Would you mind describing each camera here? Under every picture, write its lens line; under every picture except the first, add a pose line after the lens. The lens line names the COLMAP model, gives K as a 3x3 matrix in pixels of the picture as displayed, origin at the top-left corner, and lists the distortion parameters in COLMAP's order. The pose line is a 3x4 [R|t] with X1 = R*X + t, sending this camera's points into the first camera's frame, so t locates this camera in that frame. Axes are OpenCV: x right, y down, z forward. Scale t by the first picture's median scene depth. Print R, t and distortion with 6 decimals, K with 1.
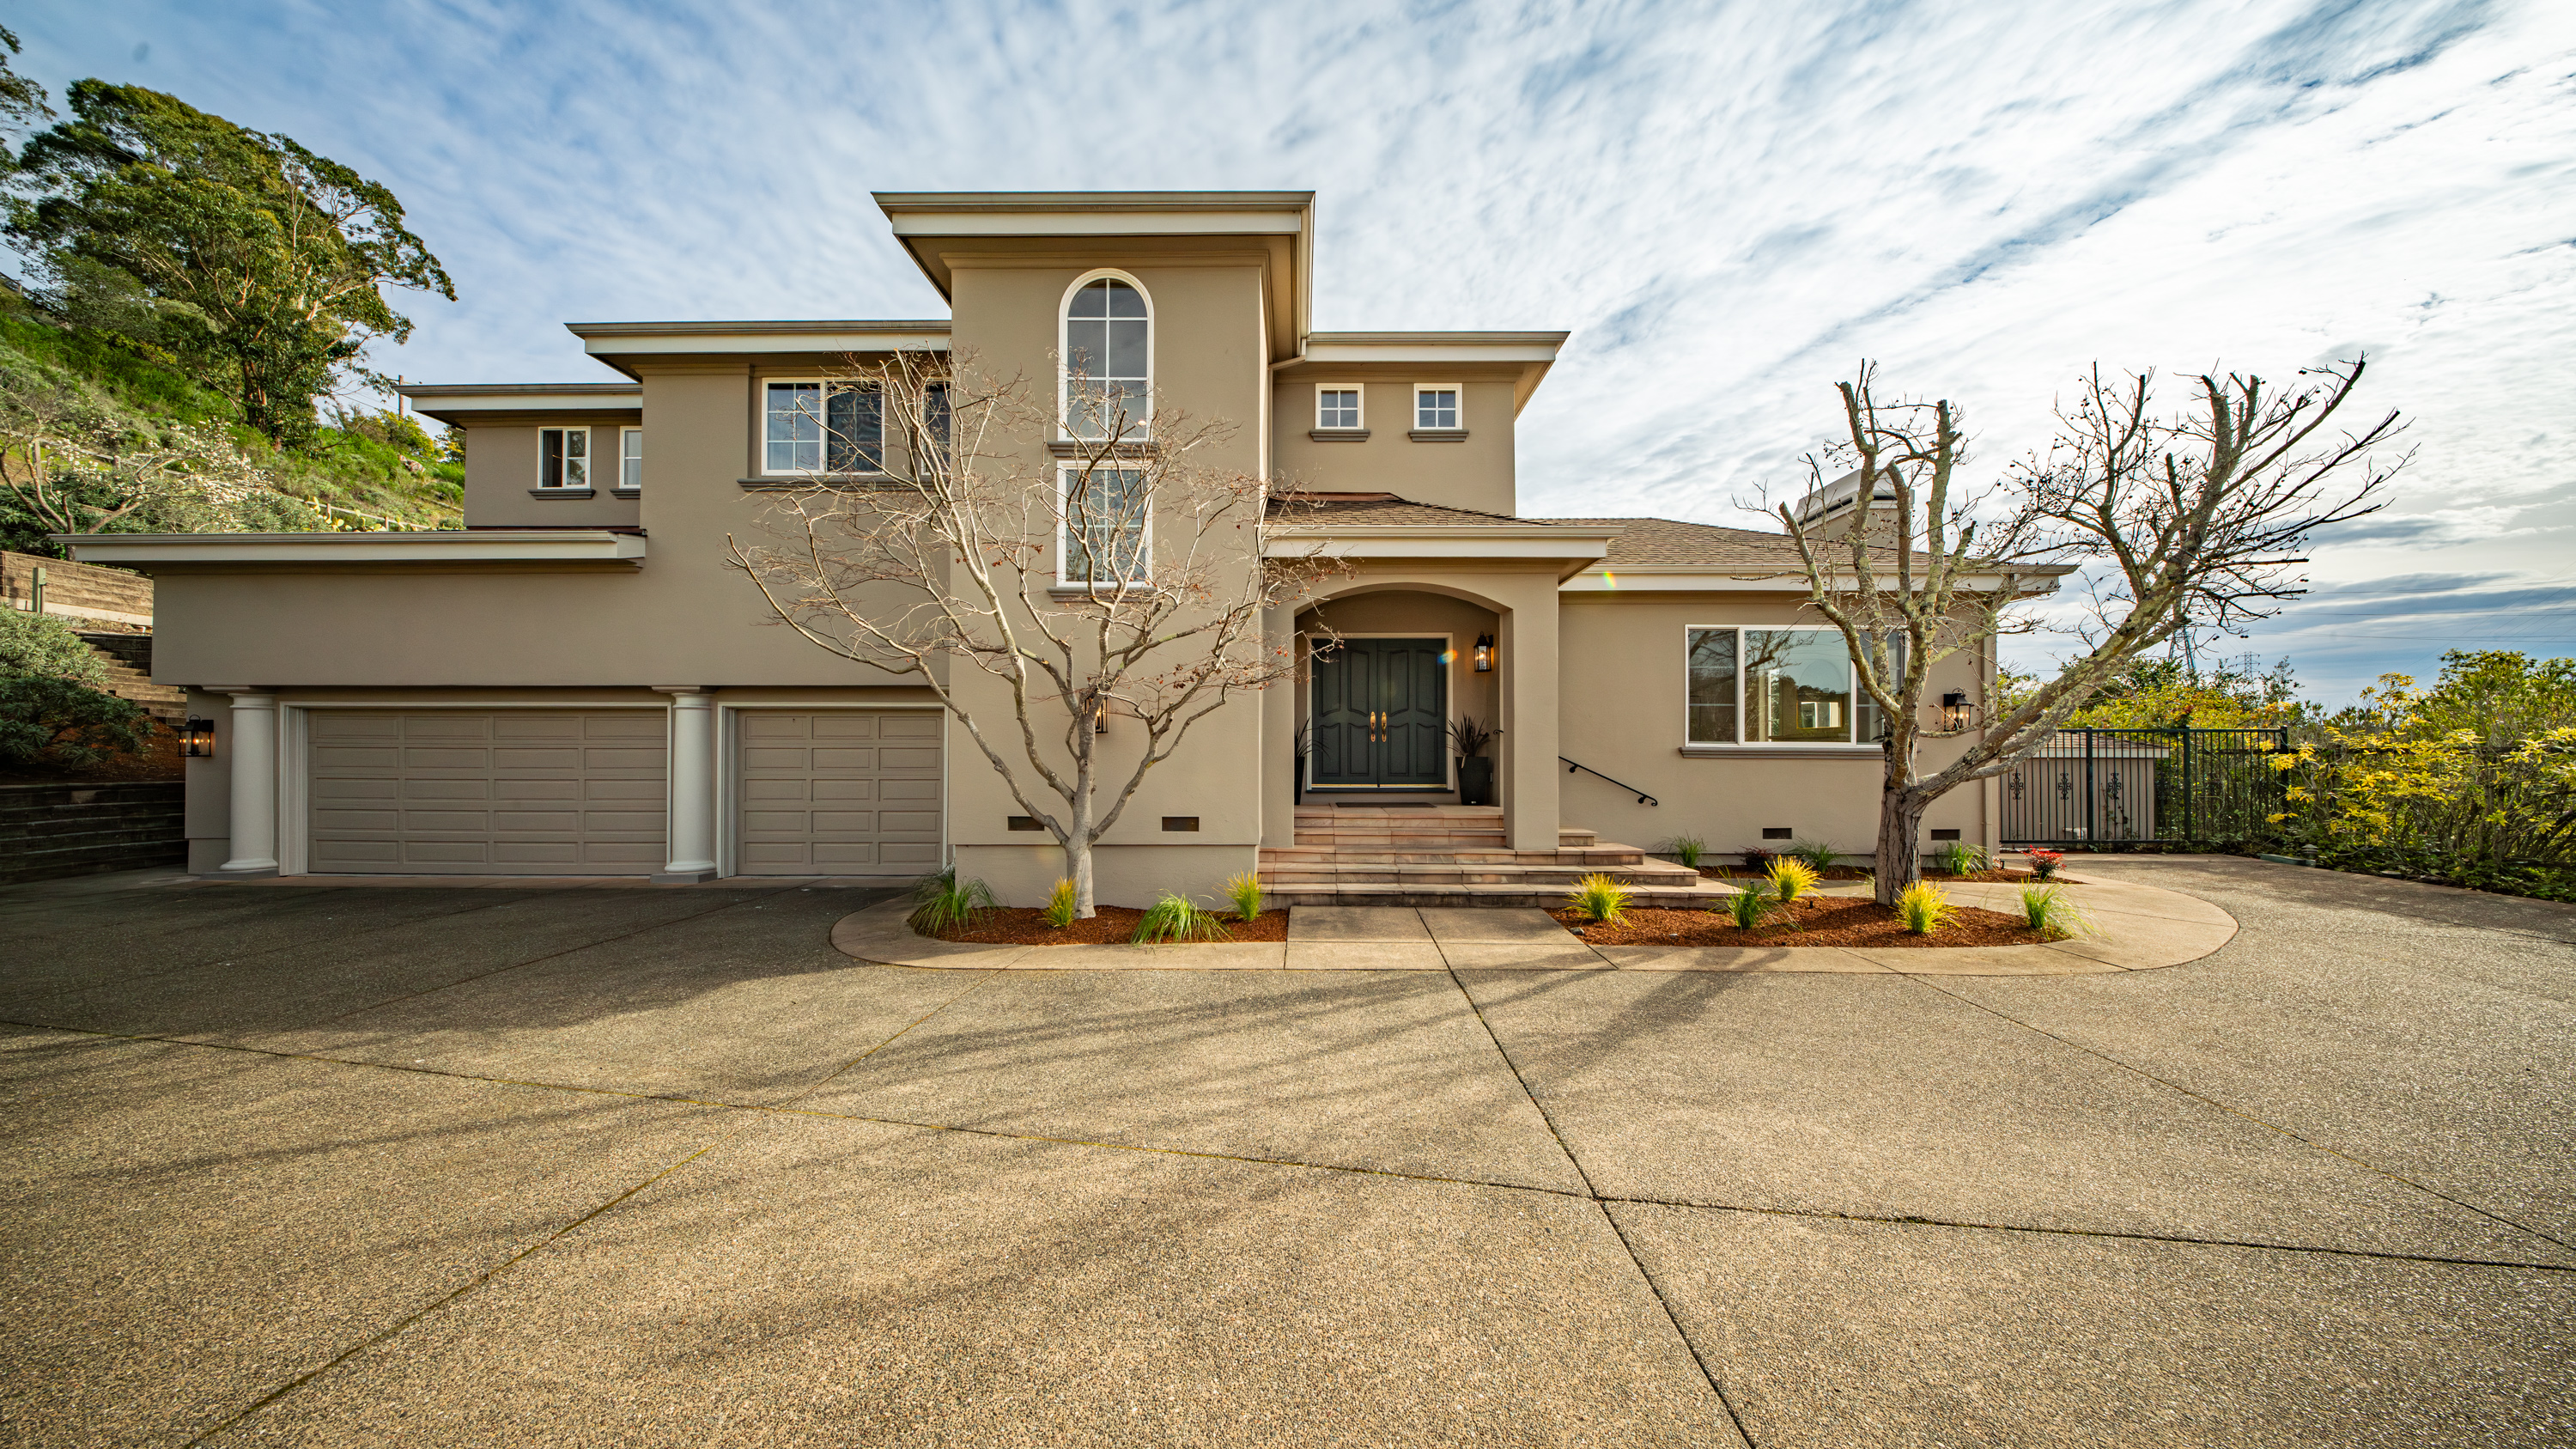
lens RADIAL K [[749.7, 0, 1288.0], [0, 749.7, 724.5], [0, 0, 1]] dist [-0.011313, 0.001160]
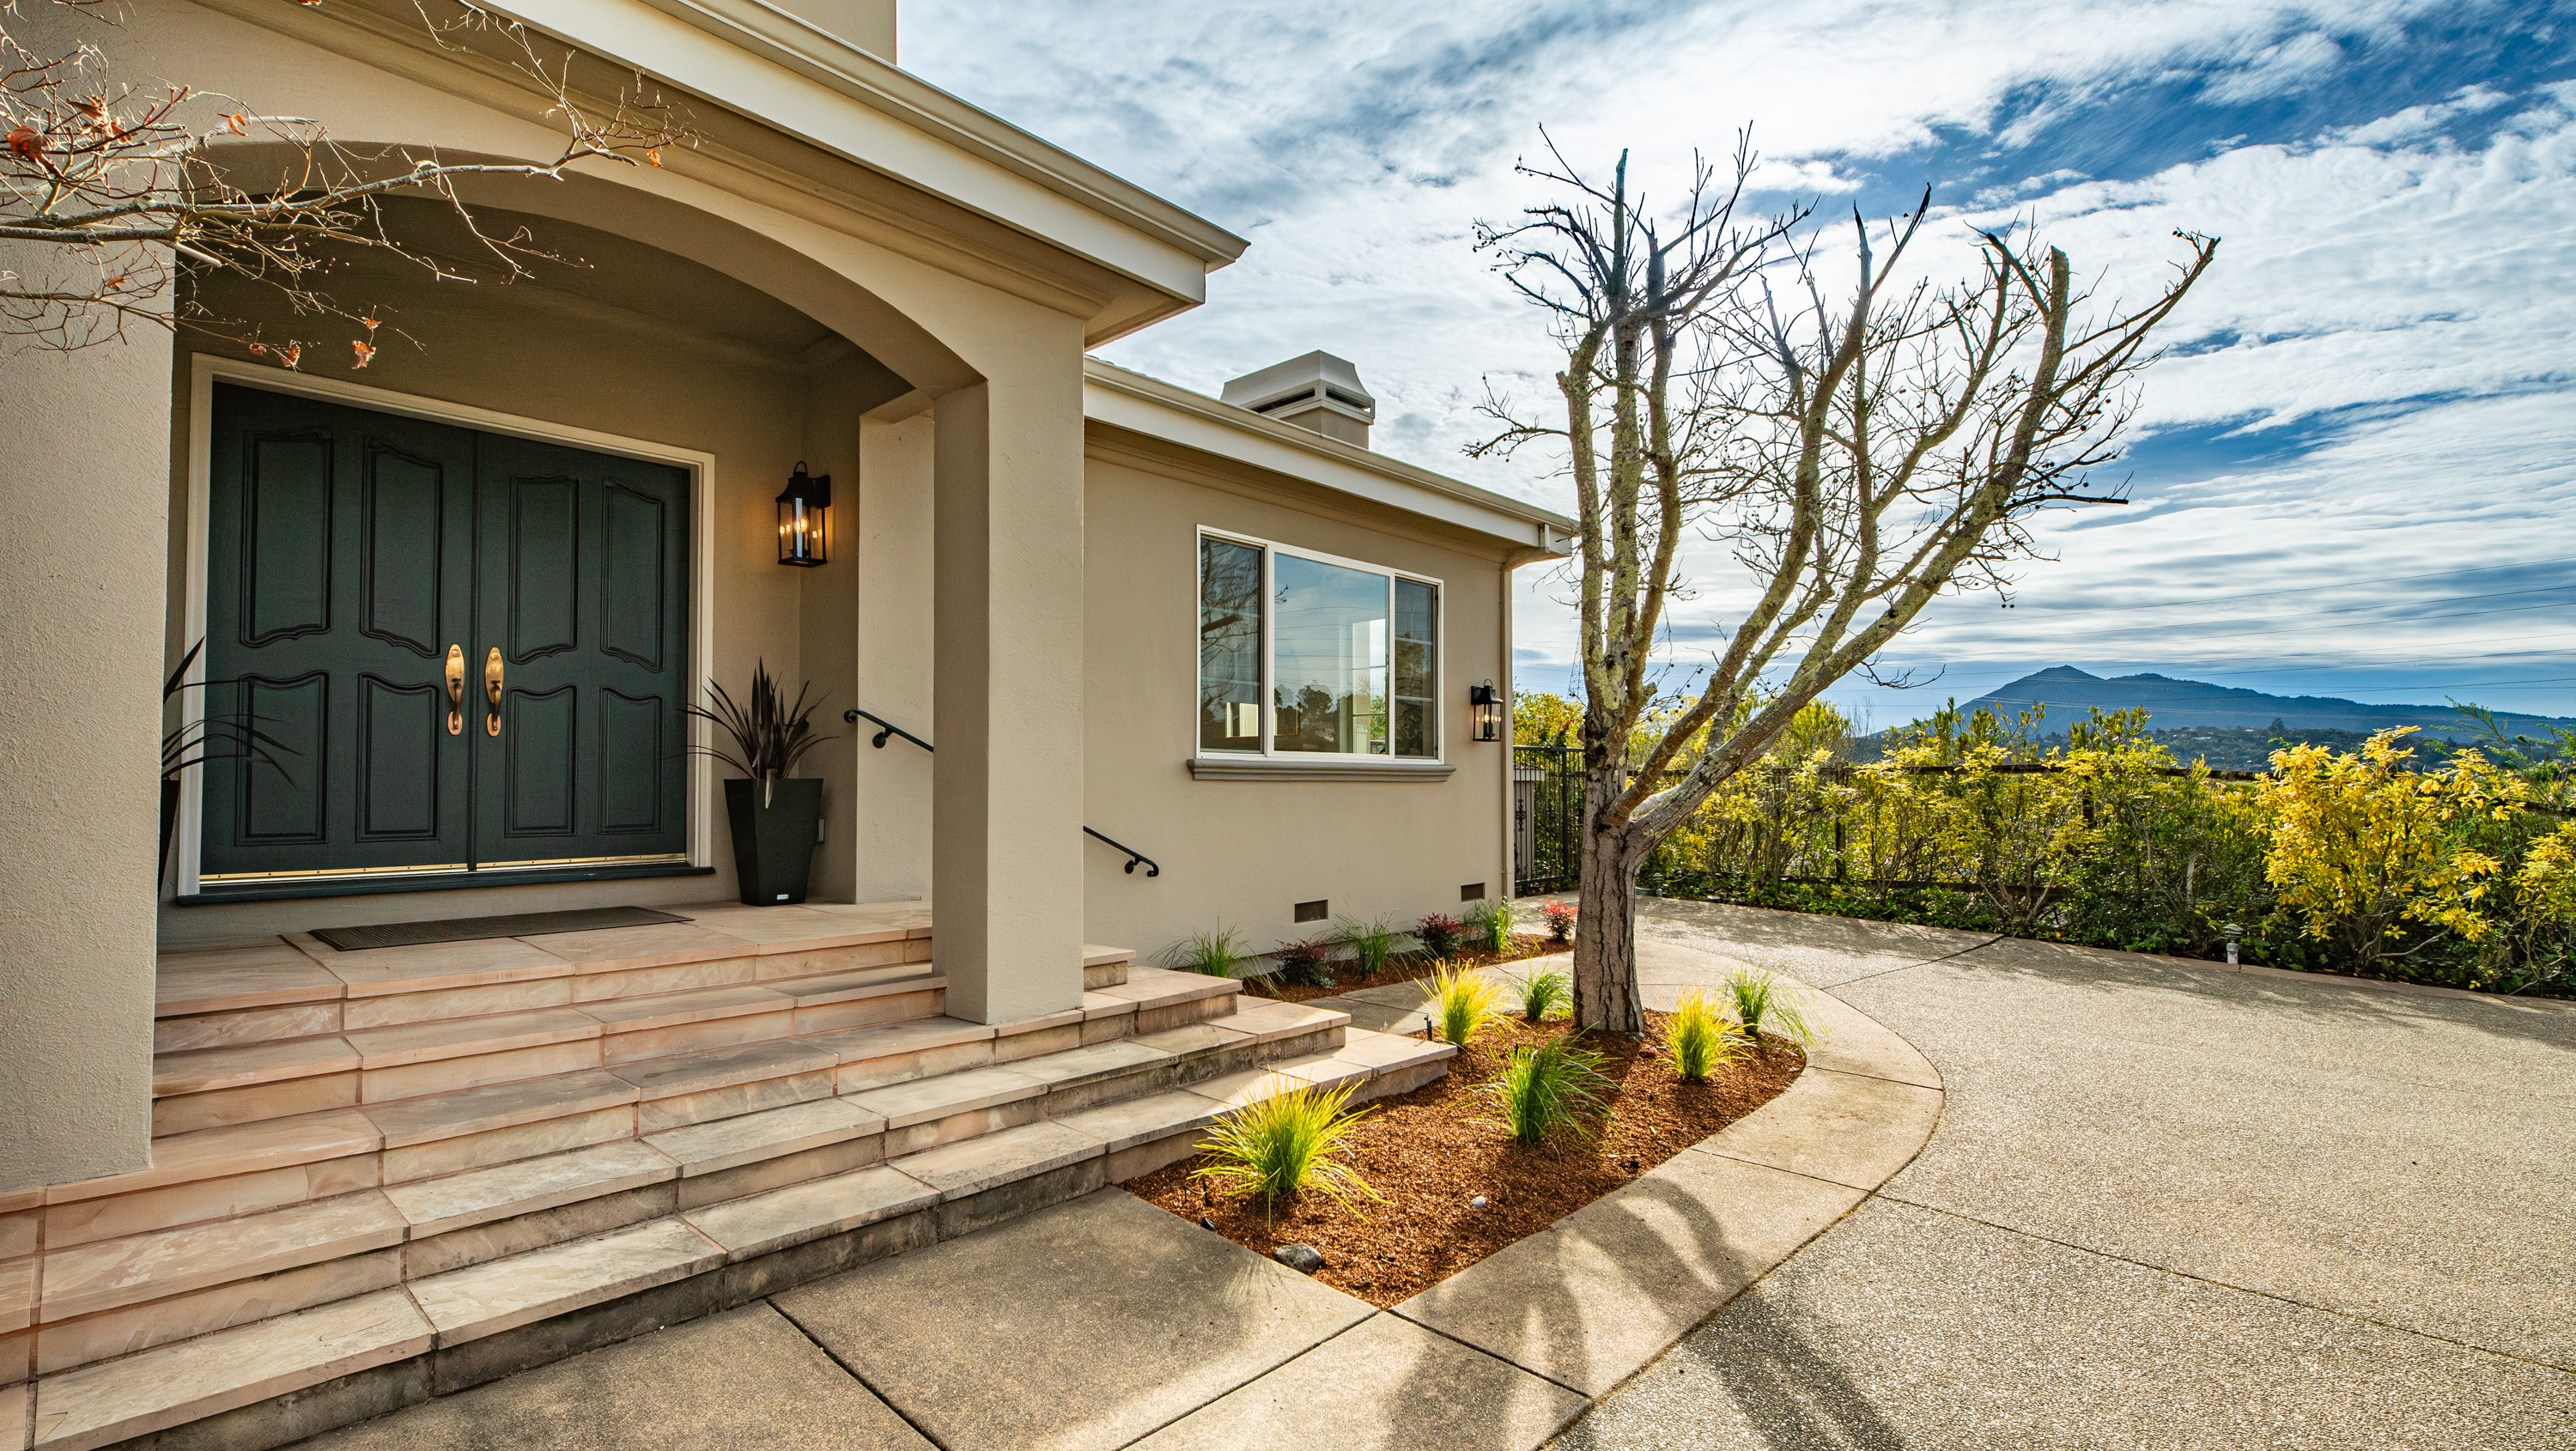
lens RADIAL K [[1157.6, 0, 1278.3], [0, 1157.6, 747.3], [0, 0, 1]] dist [0.005154, -0.004448]
pose [[0.671362, 0.018013, 0.740911, -0.023399], [-0.026359, 0.999652, -0.000418, 0.020141], [-0.740661, -0.019249, 0.671604, 0.405998]]
